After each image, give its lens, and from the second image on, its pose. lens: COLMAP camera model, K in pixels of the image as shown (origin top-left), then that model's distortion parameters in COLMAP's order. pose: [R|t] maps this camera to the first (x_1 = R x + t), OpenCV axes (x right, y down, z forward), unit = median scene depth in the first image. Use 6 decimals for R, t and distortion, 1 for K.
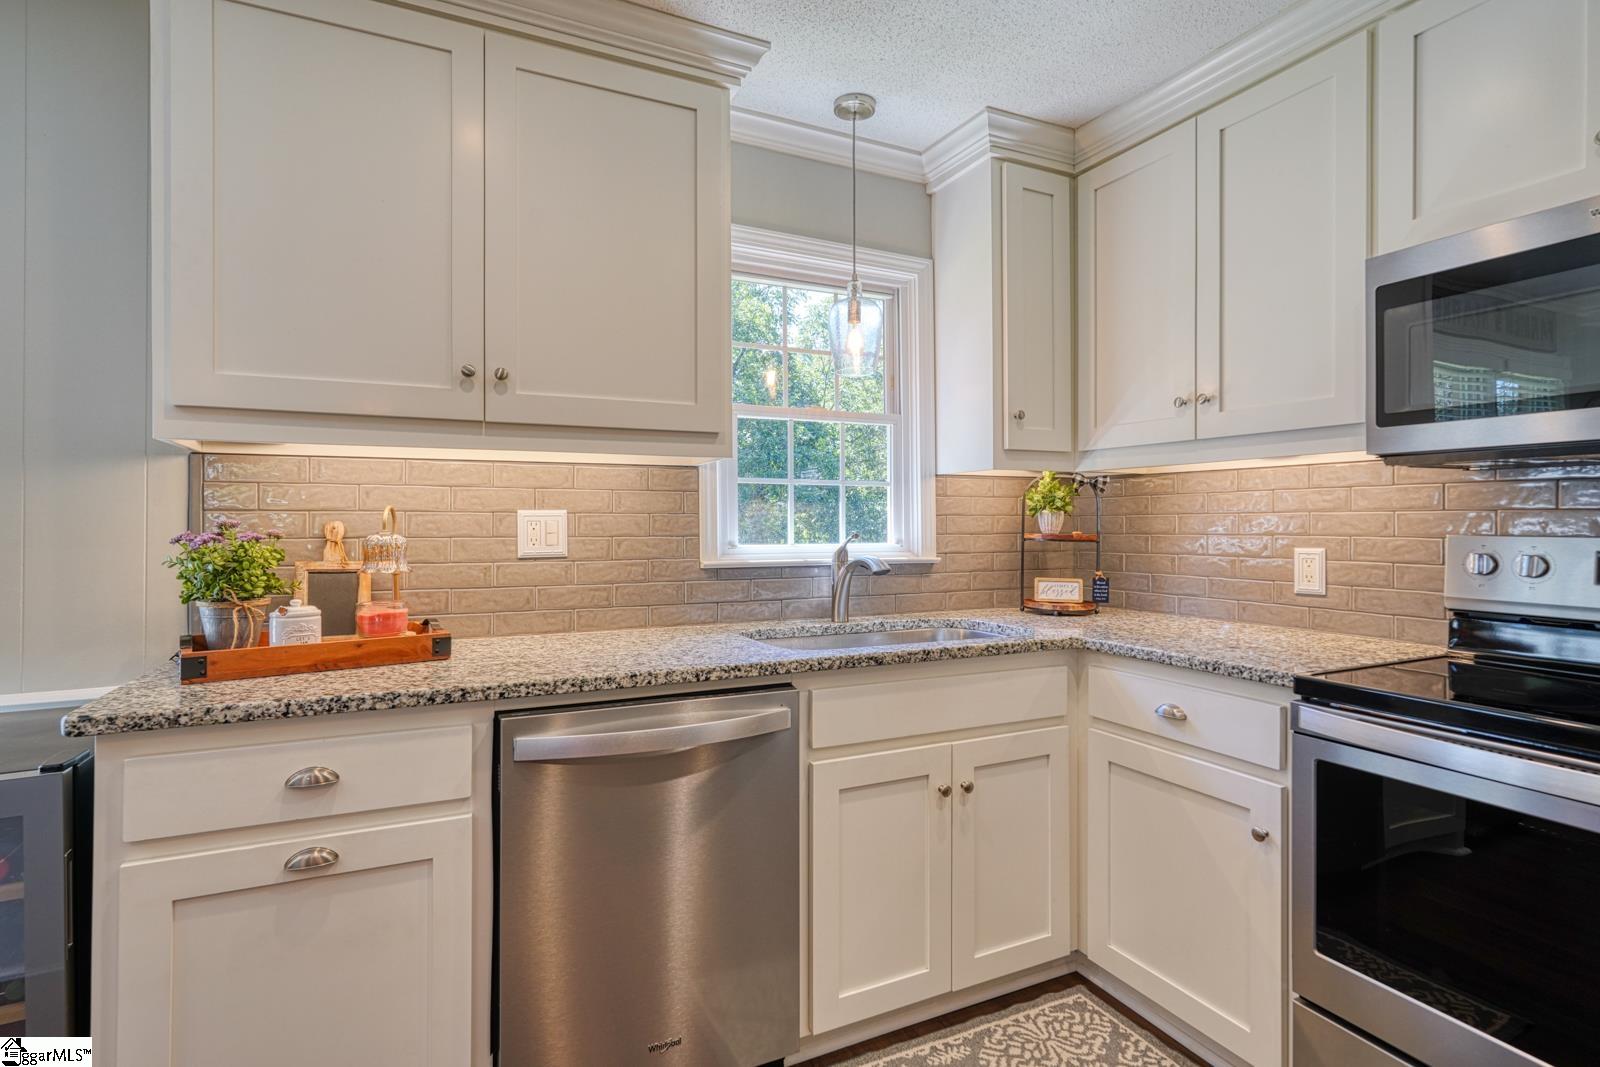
lens RADIAL K [[774.5, 0, 785.3], [0, 774.5, 526.7], [0, 0, 1]] dist [-0.010239, 0.001190]
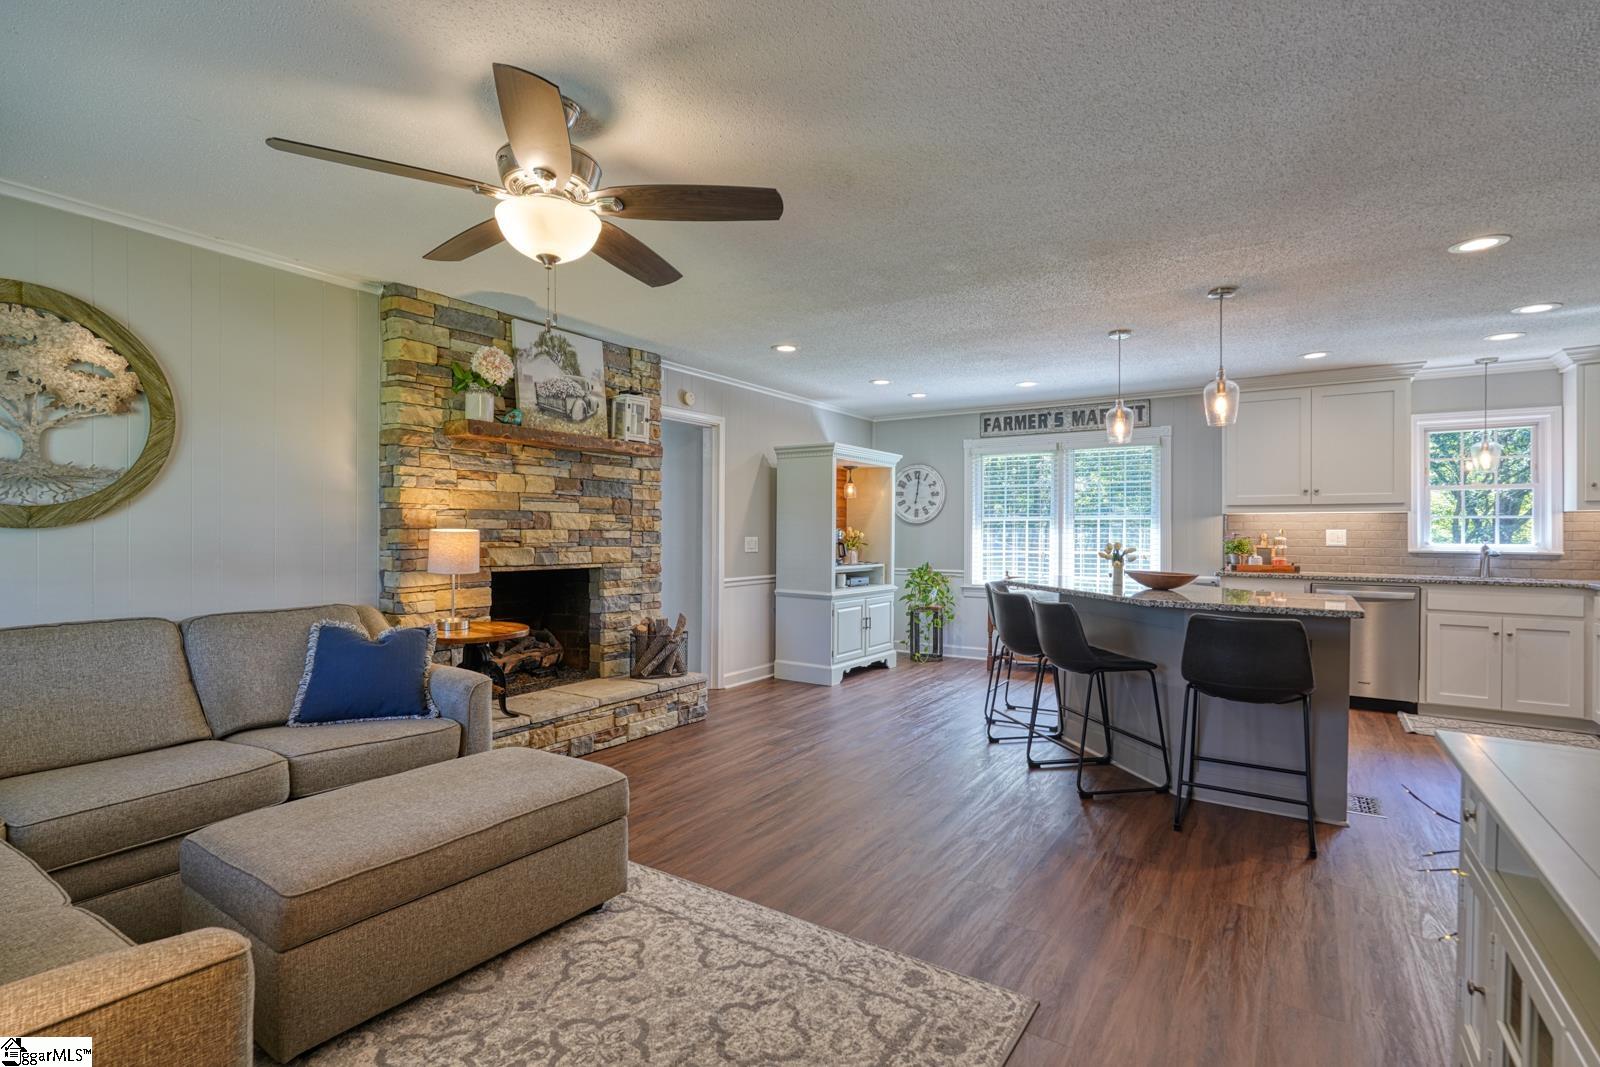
lens RADIAL K [[774.5, 0, 785.3], [0, 774.5, 530.9], [0, 0, 1]] dist [-0.010239, 0.001190]
pose [[0.518868, 0.004218, -0.854844, 1.216037], [-0.005515, 0.999984, 0.001586, -0.011522], [0.854836, 0.003892, 0.518883, -2.541906]]
